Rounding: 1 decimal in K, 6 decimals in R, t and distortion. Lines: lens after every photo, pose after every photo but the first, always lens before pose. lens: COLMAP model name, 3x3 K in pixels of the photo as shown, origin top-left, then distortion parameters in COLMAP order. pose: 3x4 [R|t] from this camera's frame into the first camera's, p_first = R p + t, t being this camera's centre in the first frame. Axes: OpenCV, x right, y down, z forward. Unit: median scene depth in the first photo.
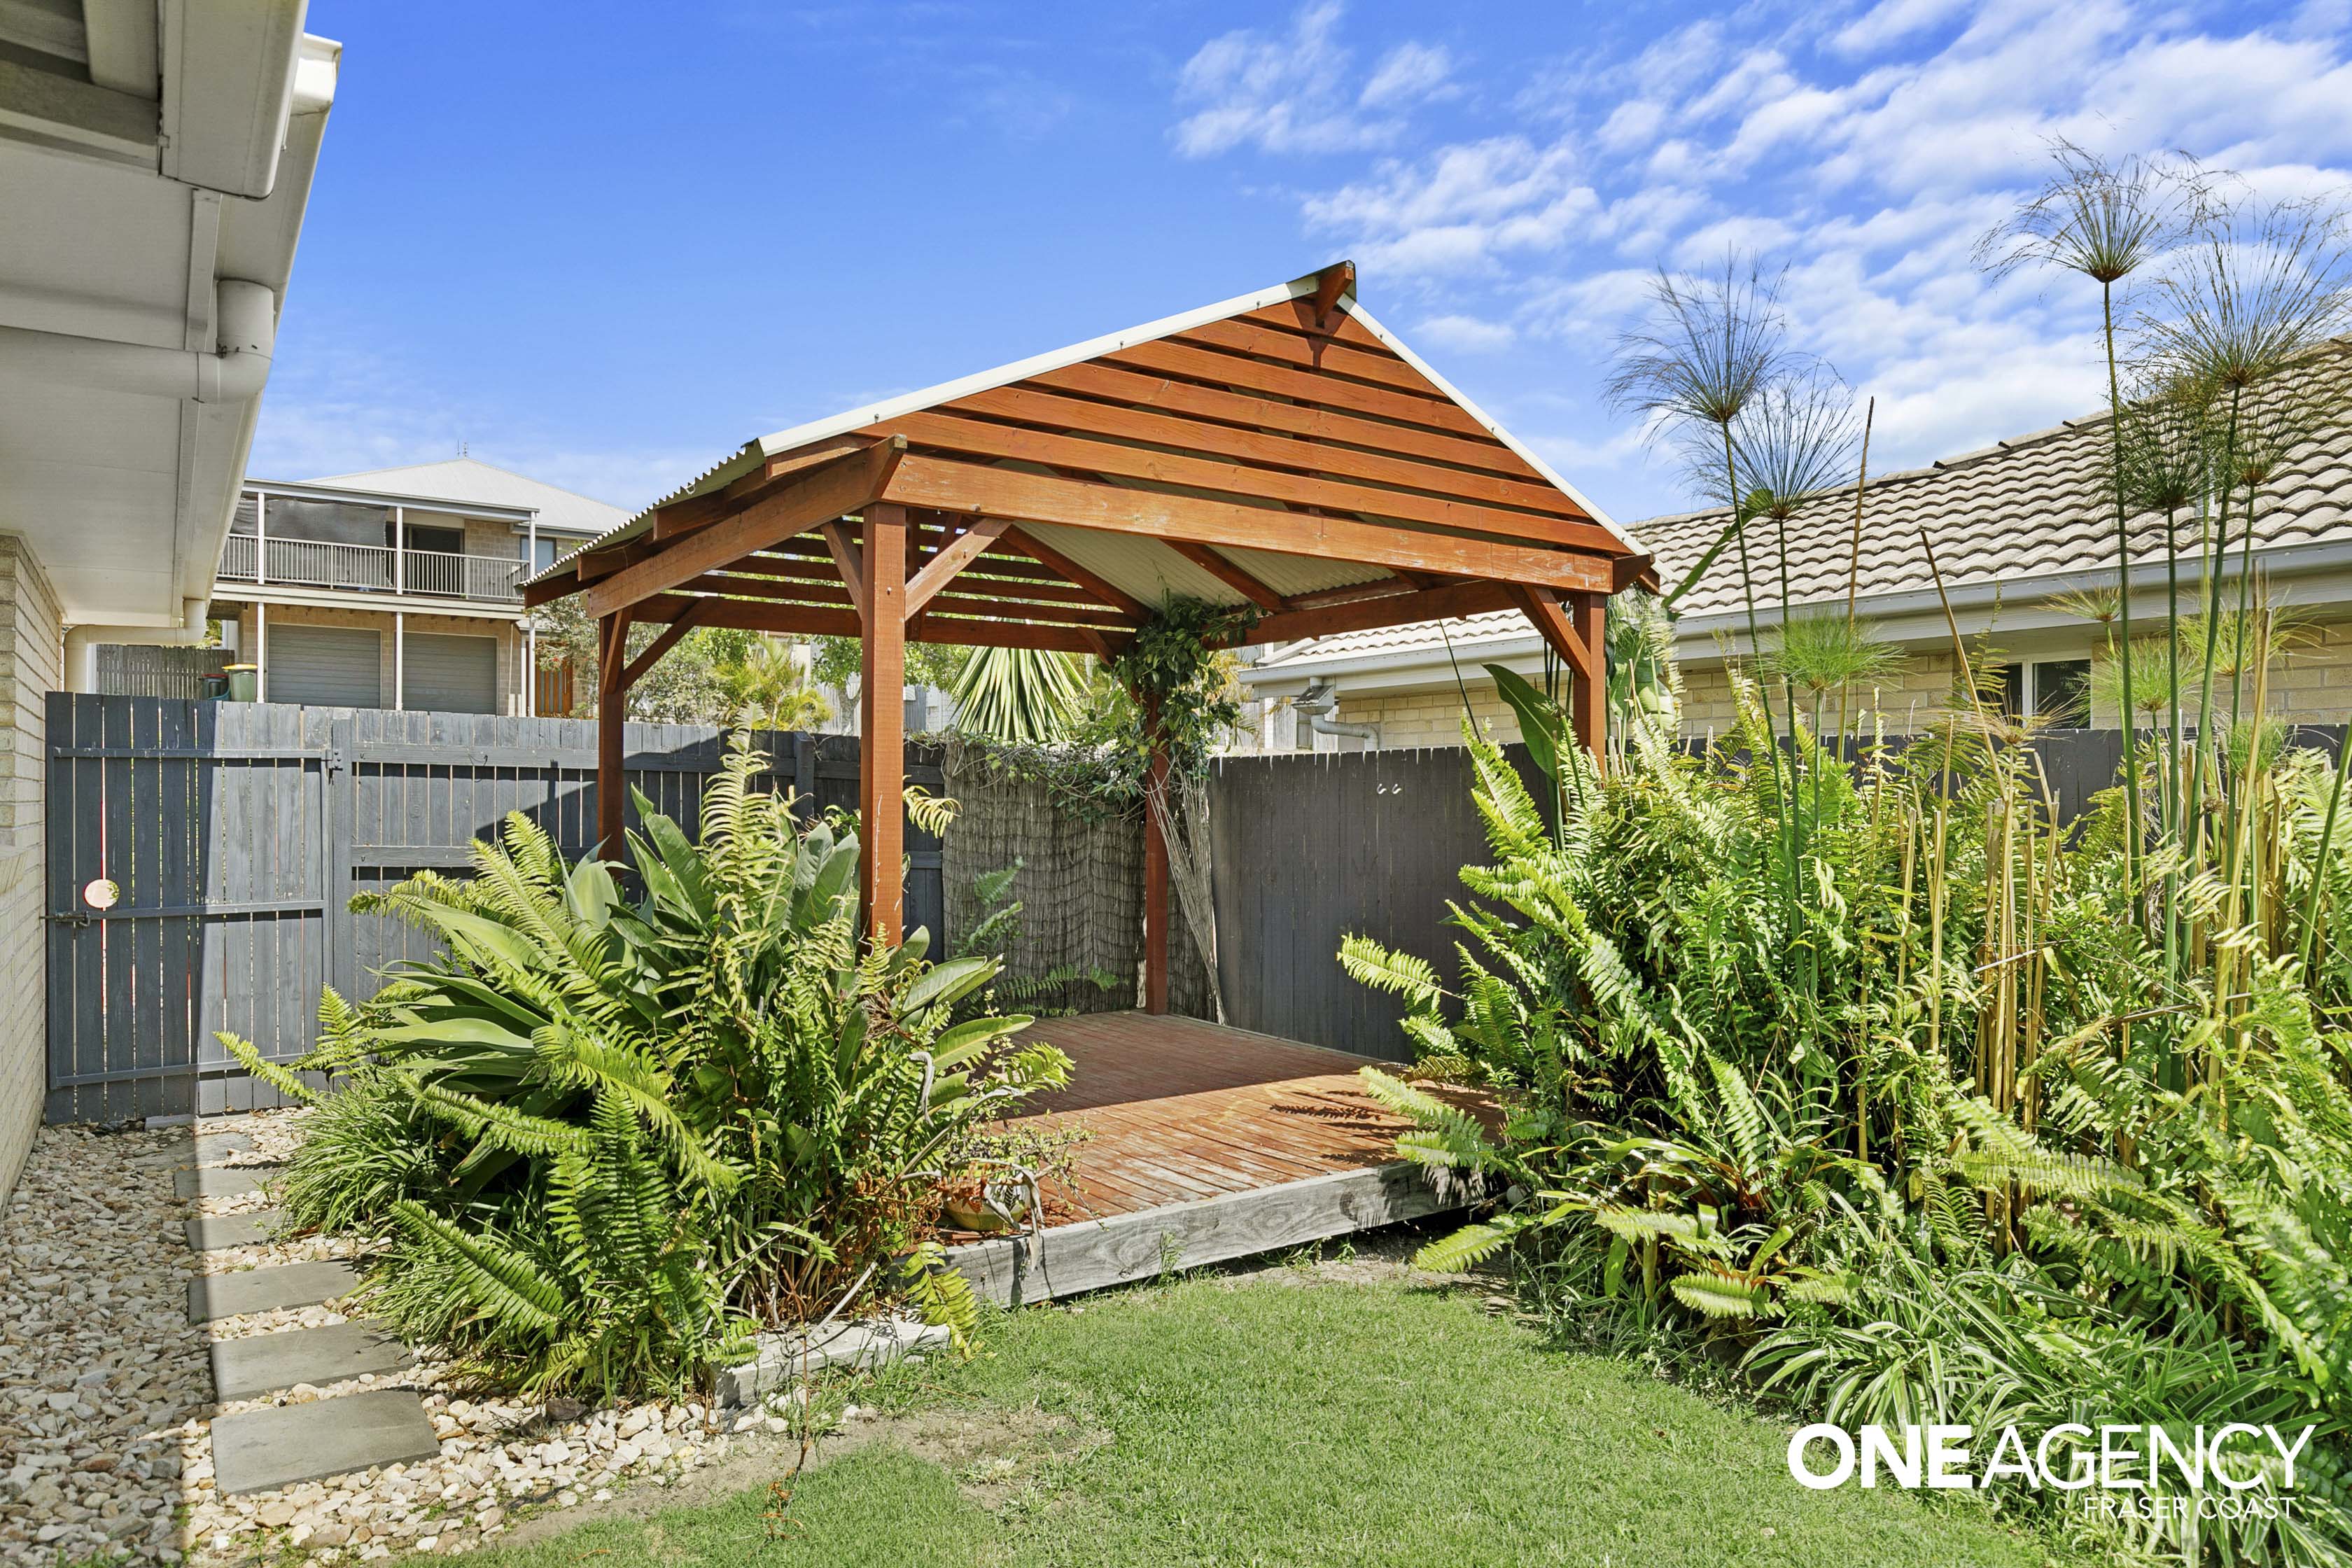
lens RADIAL K [[1445.7, 0, 1176.0], [0, 1445.7, 784.0], [0, 0, 1]] dist [-0.000313, -0.000019]
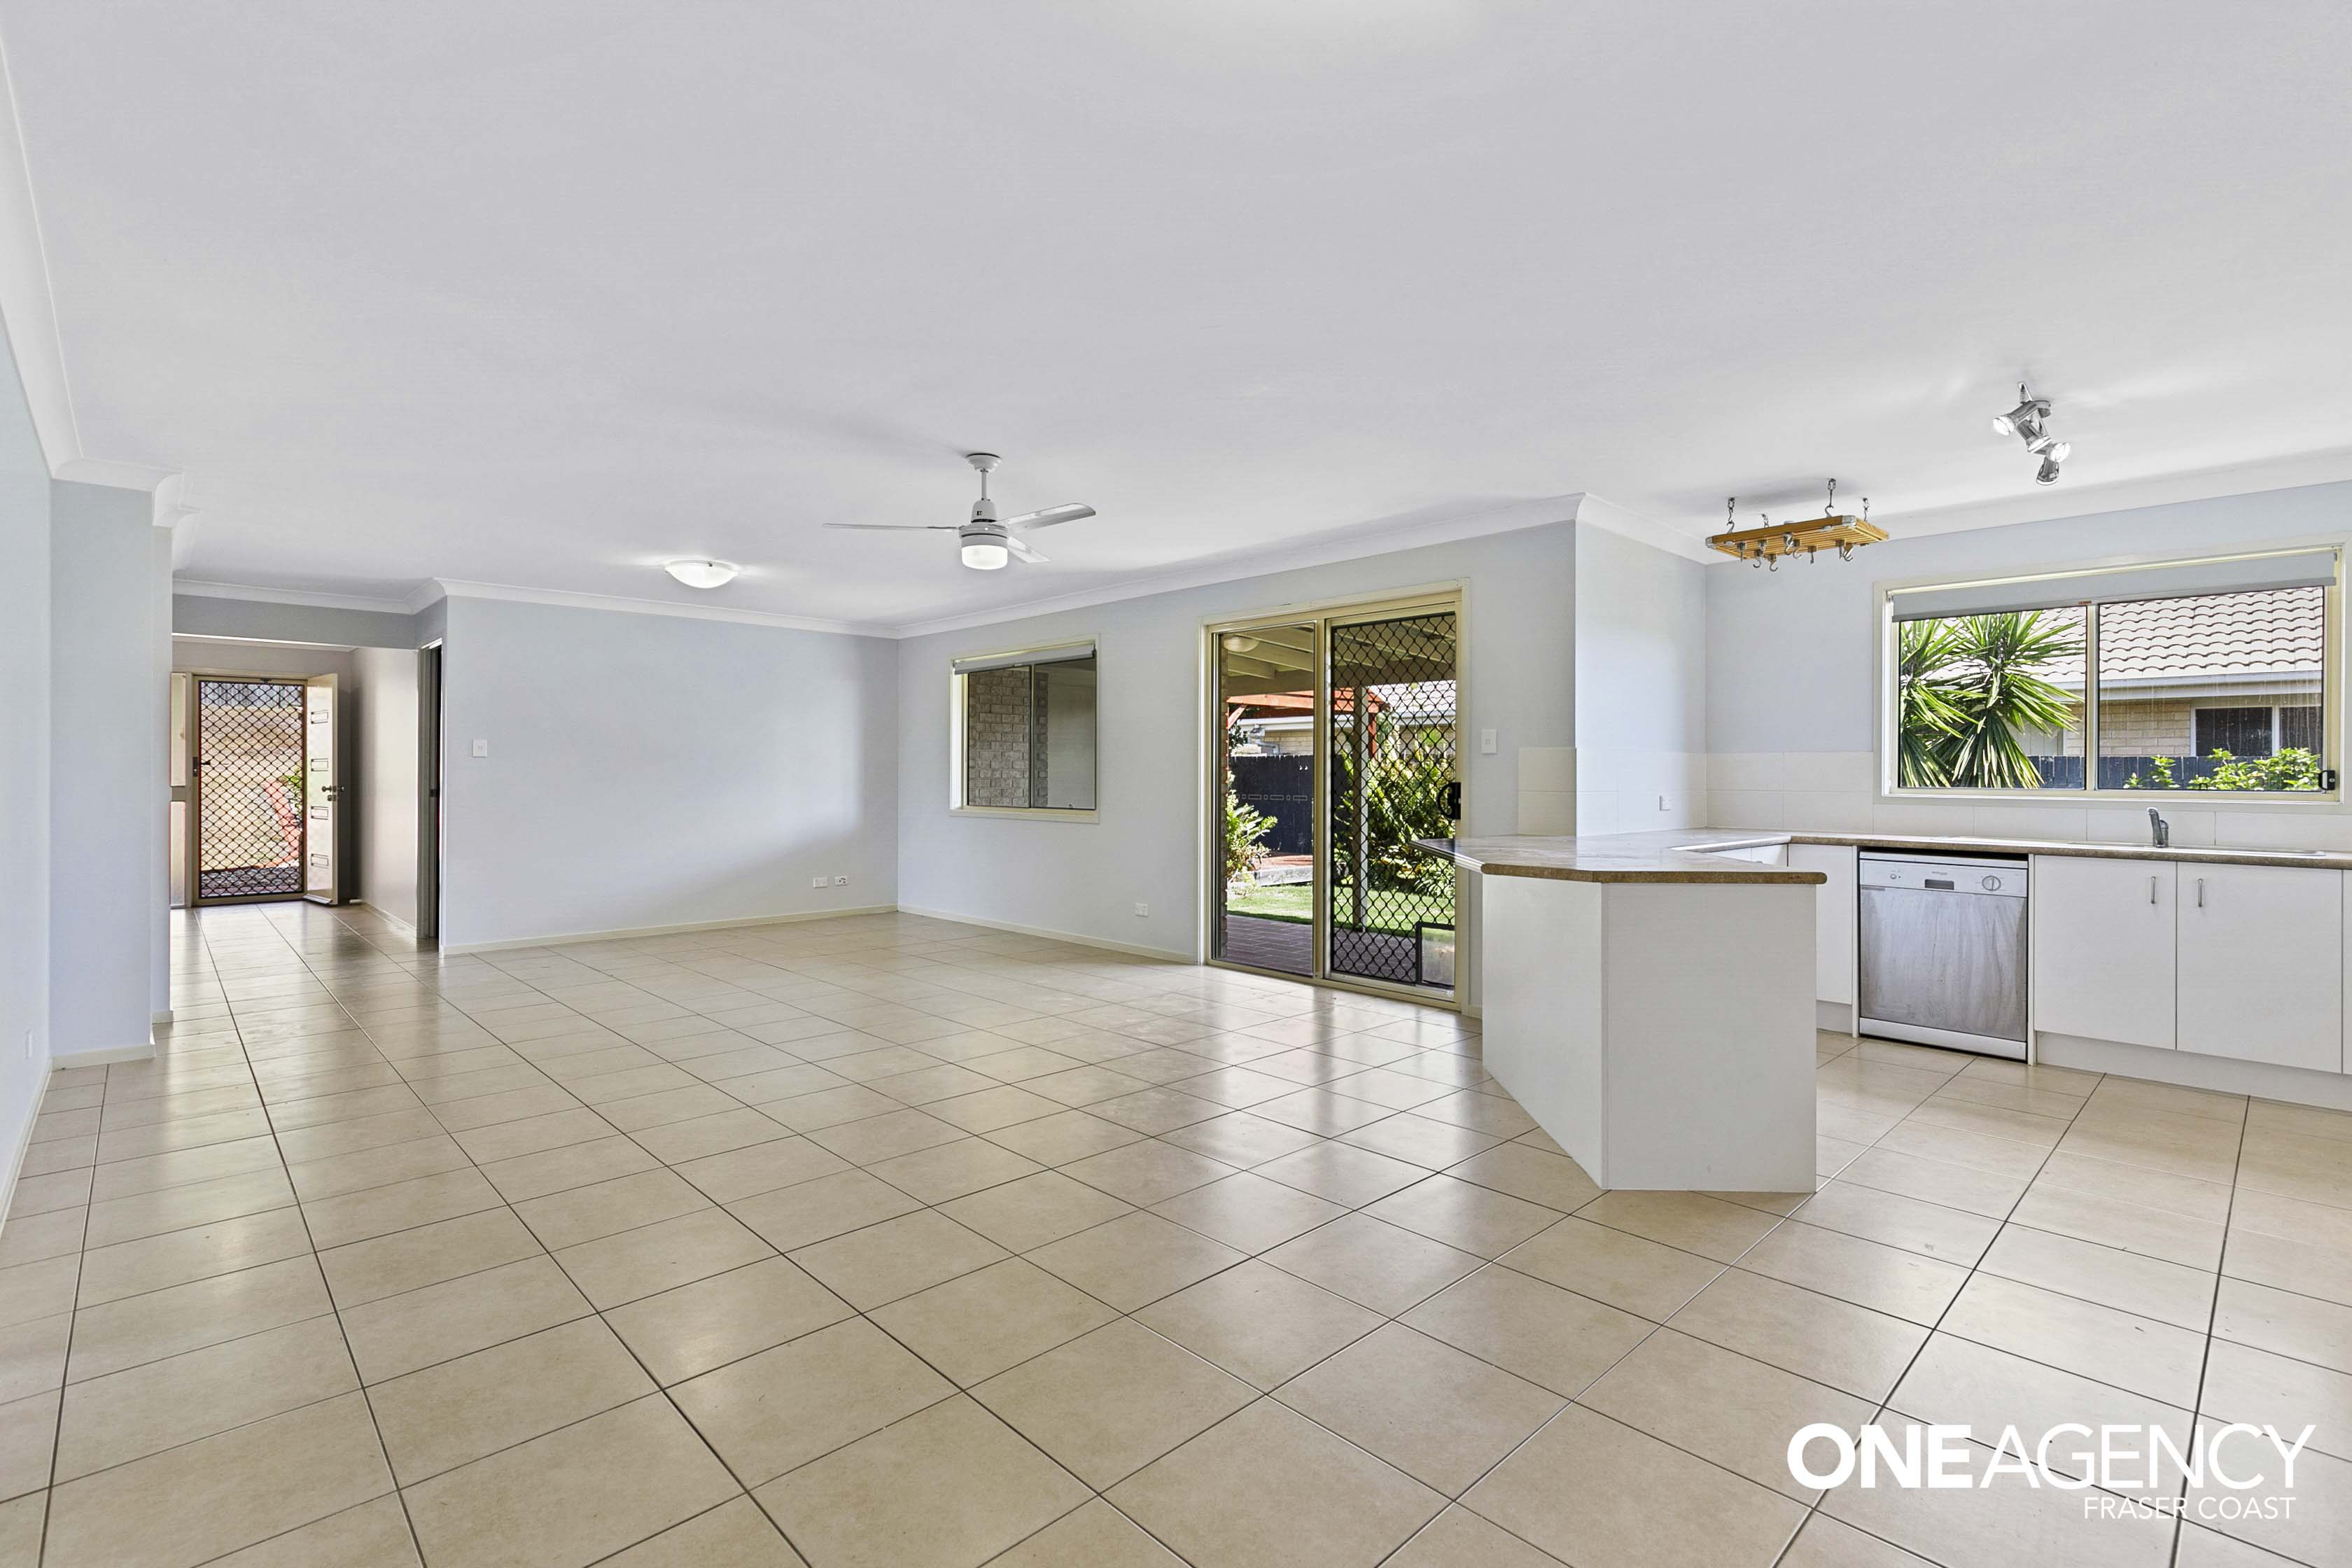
lens RADIAL K [[1066.0, 0, 1176.0], [0, 1066.0, 784.0], [0, 0, 1]] dist [0.001002, 0.000153]
pose [[0.990003, 0.002494, 0.141025, -0.711422], [-0.004397, 0.999903, 0.013182, 0.014220], [-0.140979, -0.013670, 0.989918, -1.918213]]
